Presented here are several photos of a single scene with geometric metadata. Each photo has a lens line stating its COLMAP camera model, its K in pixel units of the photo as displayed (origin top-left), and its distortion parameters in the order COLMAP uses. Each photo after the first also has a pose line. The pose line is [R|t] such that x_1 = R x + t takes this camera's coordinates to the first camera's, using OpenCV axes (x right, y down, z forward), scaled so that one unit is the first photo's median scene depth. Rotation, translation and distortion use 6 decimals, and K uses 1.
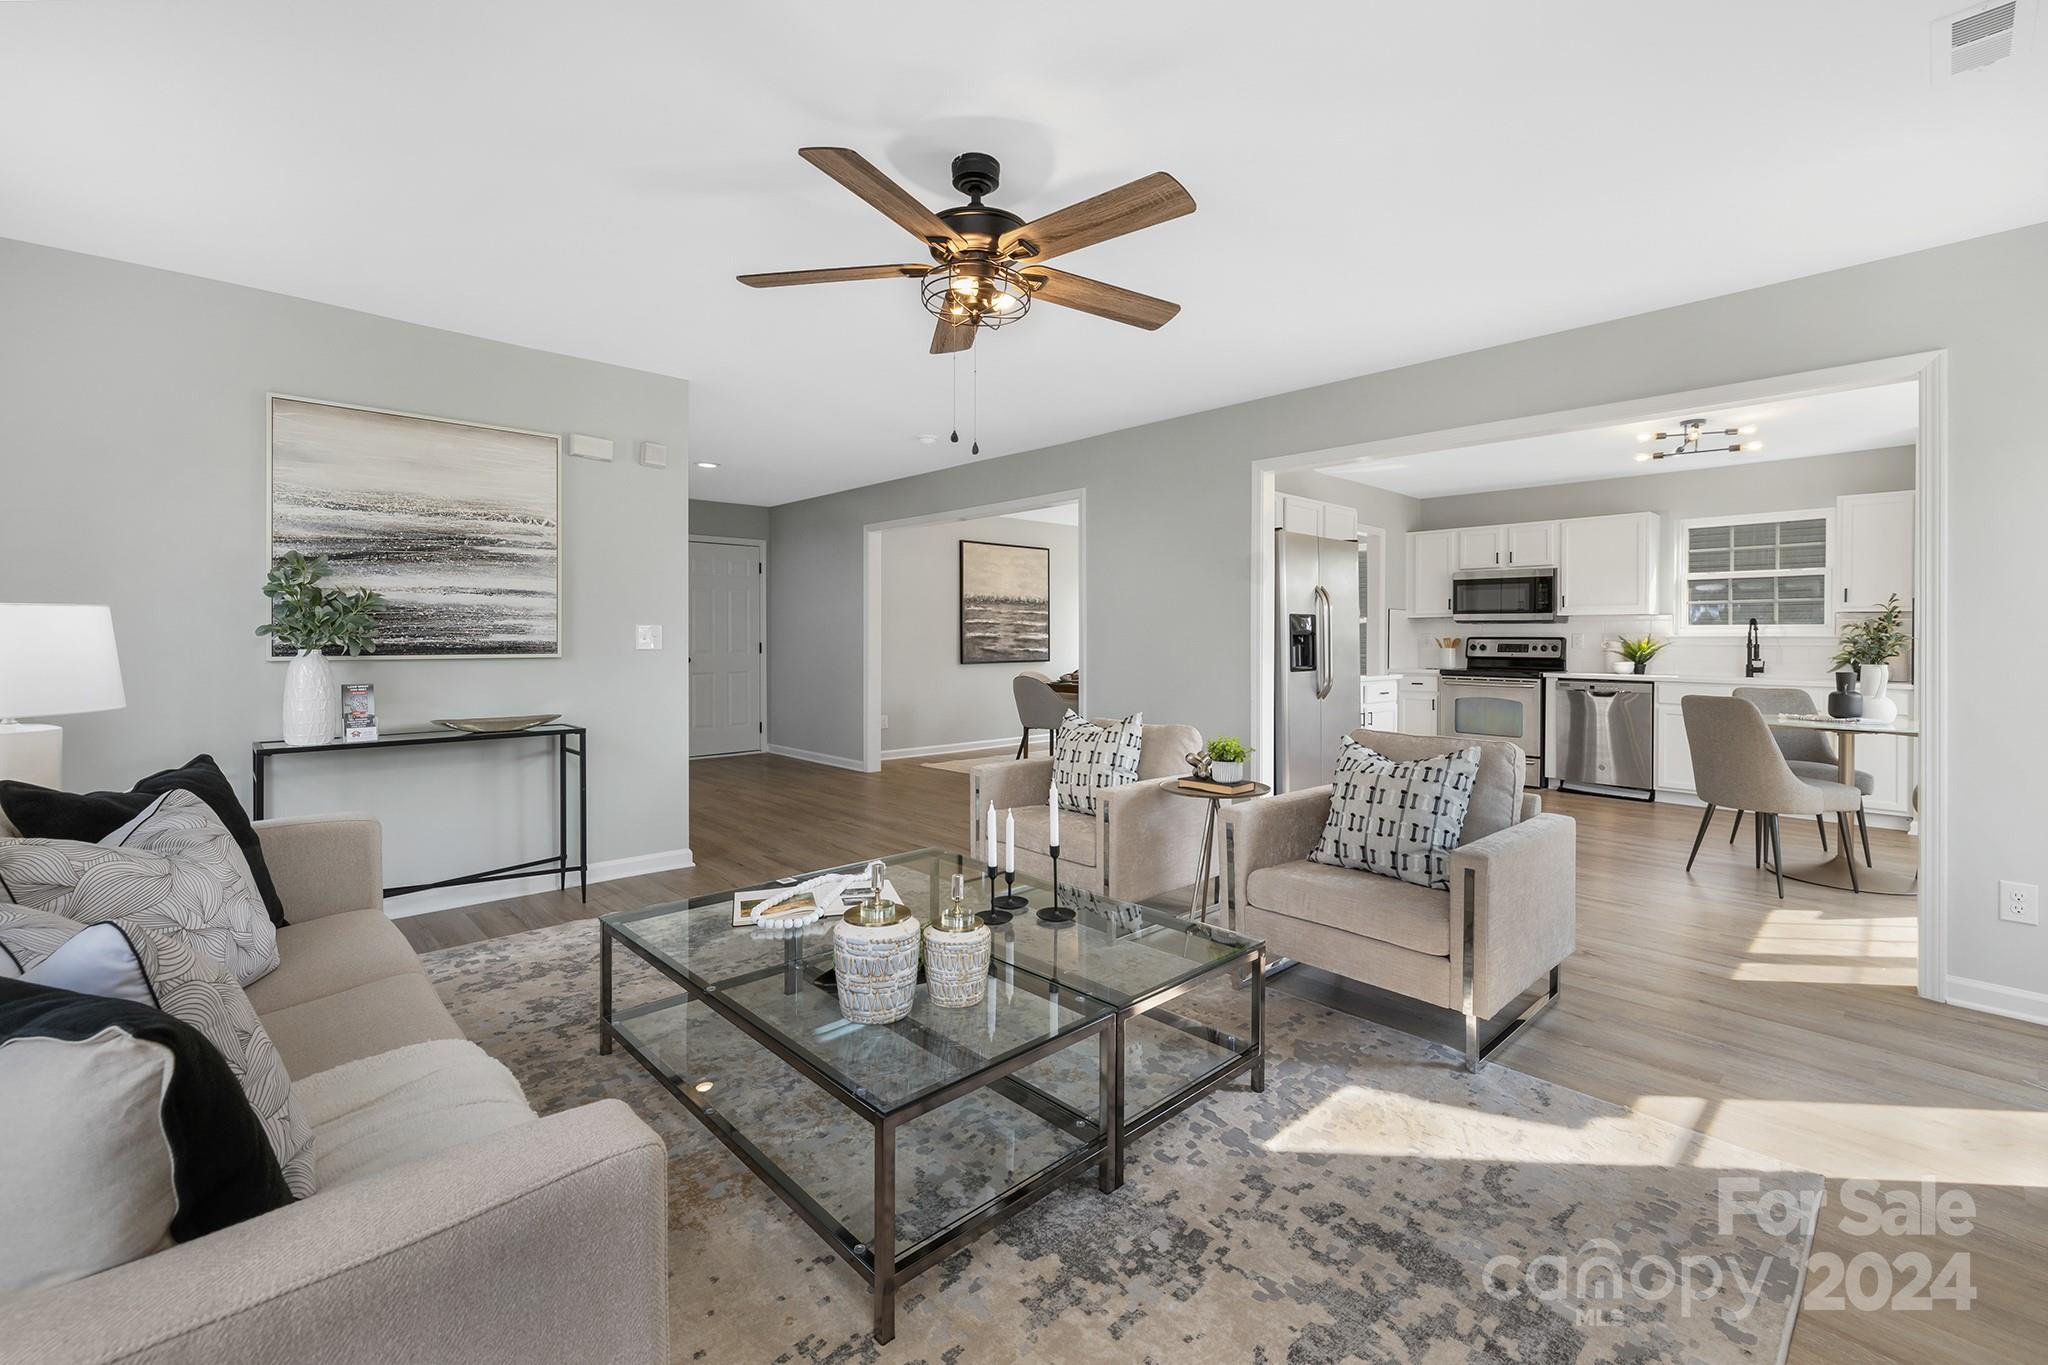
lens RADIAL K [[887.4, 0, 1007.6], [0, 887.4, 634.8], [0, 0, 1]] dist [-0.003725, 0.000846]
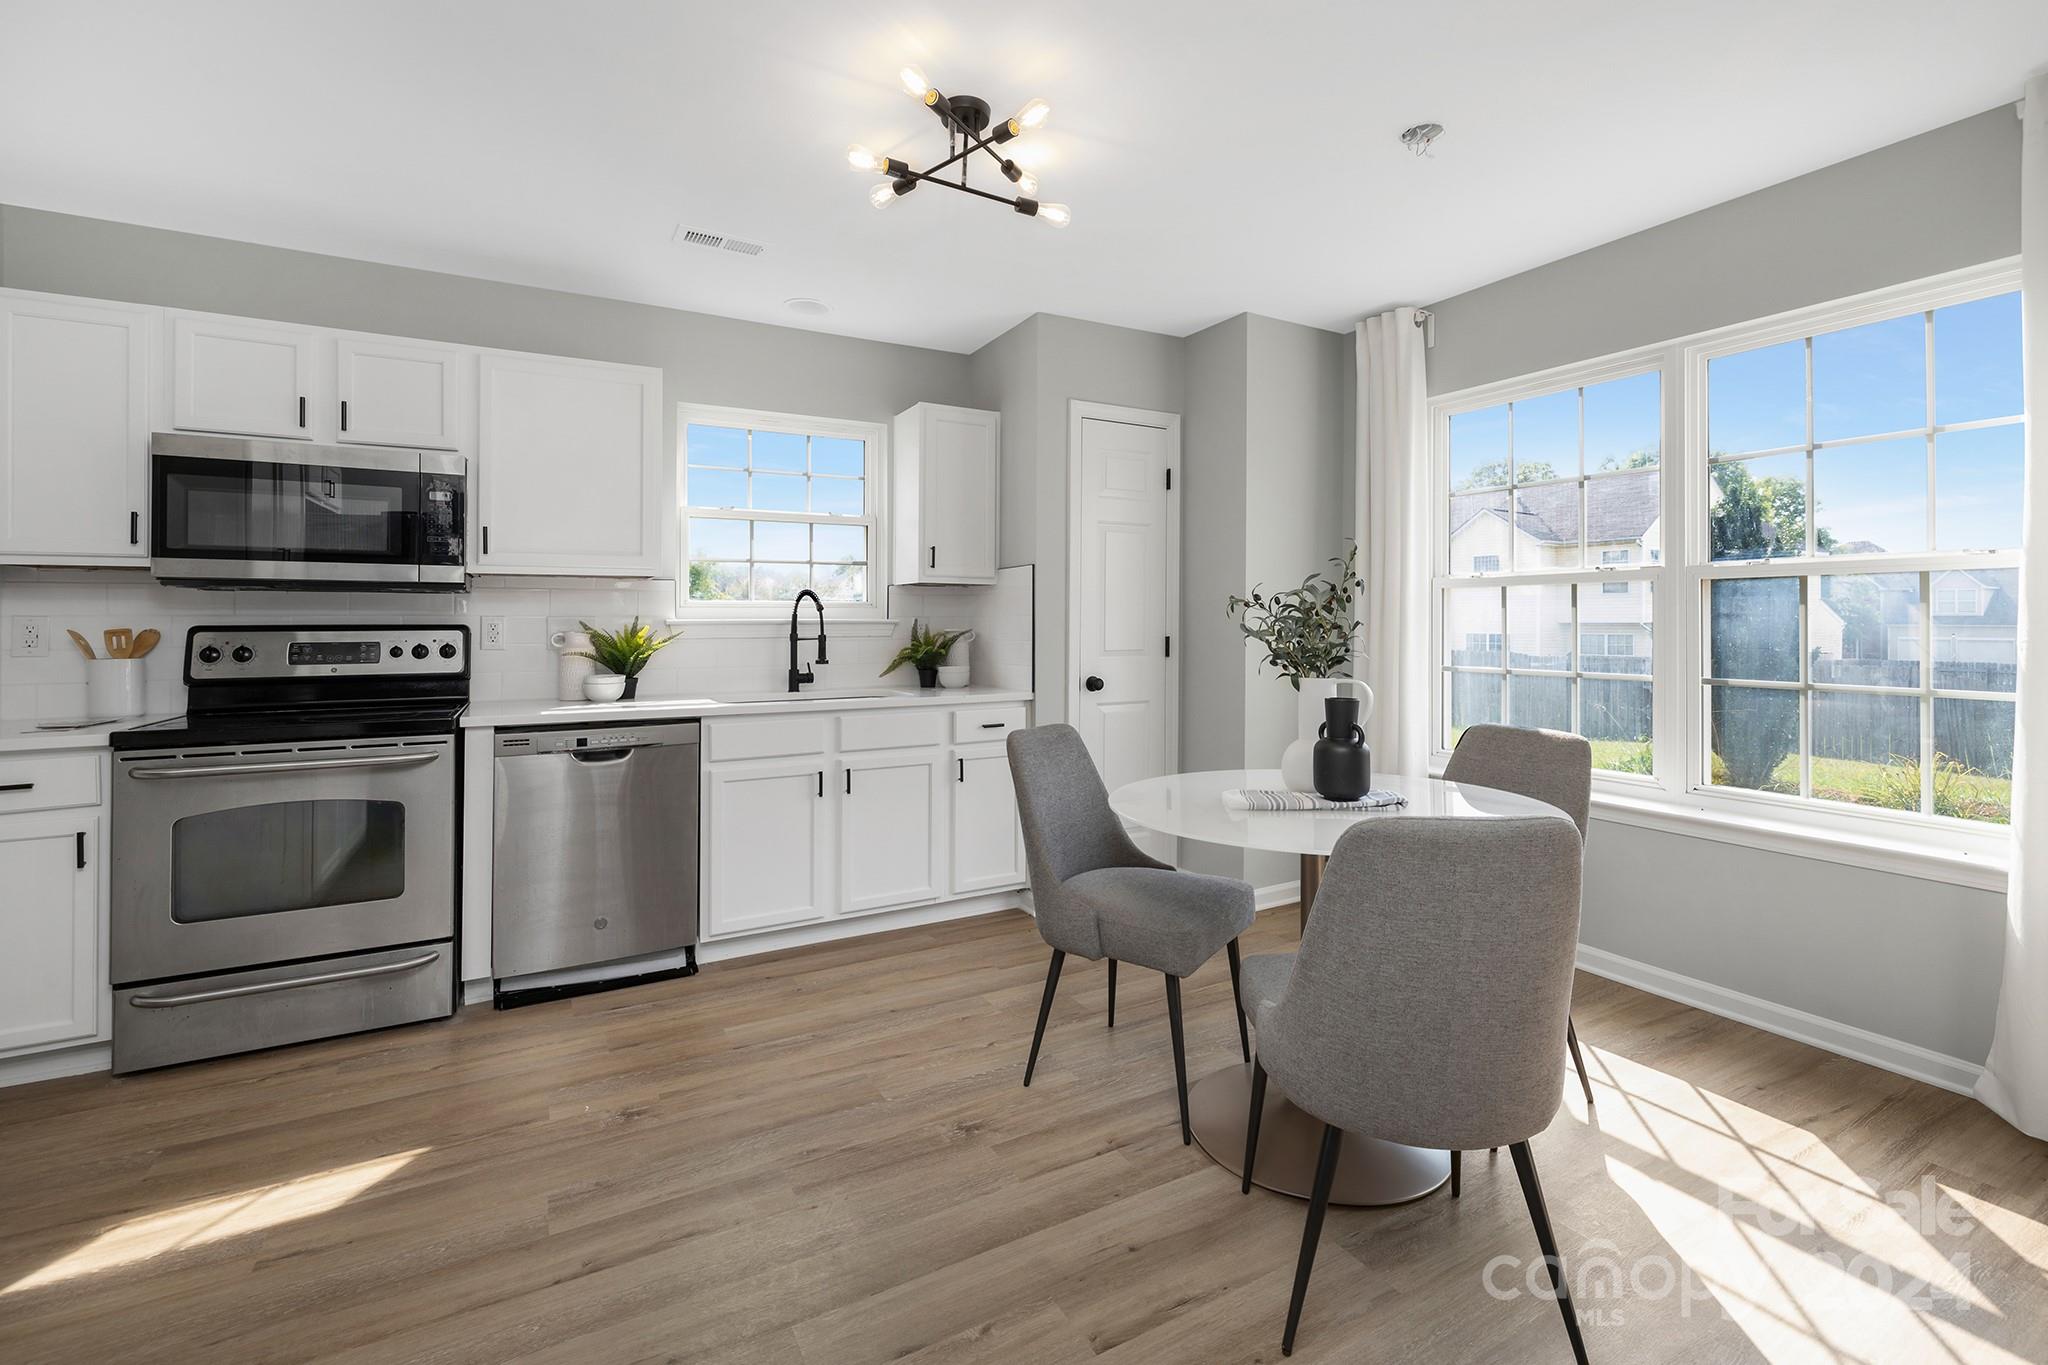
lens RADIAL K [[887.4, 0, 1018.9], [0, 887.4, 609.6], [0, 0, 1]] dist [-0.003725, 0.000846]
pose [[0.240817, 0.009097, 0.970528, 0.285069], [0.001418, 0.999952, -0.009725, -0.000208], [-0.970569, 0.003718, 0.240793, 0.666588]]
